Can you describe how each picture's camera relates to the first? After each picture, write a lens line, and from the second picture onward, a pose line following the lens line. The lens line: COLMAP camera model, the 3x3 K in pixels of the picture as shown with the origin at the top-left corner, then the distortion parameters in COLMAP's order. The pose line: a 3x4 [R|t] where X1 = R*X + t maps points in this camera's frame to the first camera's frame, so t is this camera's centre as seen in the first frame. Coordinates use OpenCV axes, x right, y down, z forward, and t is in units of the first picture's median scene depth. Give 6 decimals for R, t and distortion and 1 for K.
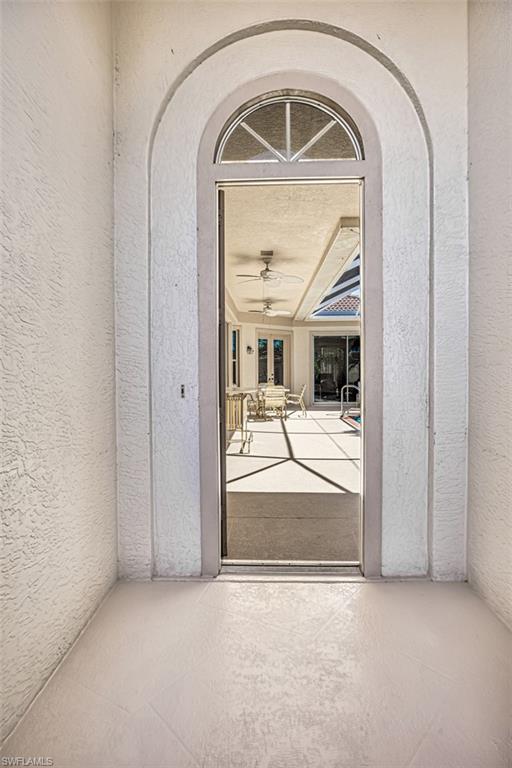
lens RADIAL K [[433.1, 0, 256.3], [0, 433.1, 374.8], [0, 0, 1]] dist [0.000749, 0.000170]
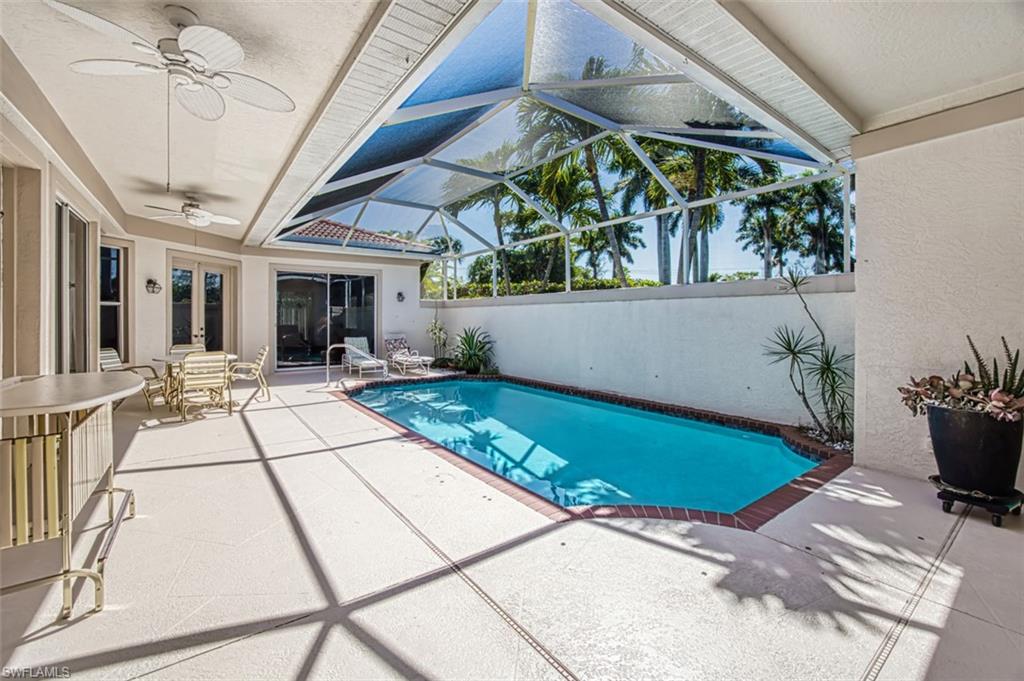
lens RADIAL K [[420.8, 0, 507.2], [0, 420.8, 319.1], [0, 0, 1]] dist [-0.014735, -0.000068]
pose [[0.785886, 0.002547, 0.618366, 0.012142], [0.005809, 0.999917, -0.011502, -0.005550], [-0.618344, 0.012632, 0.785806, 0.283637]]
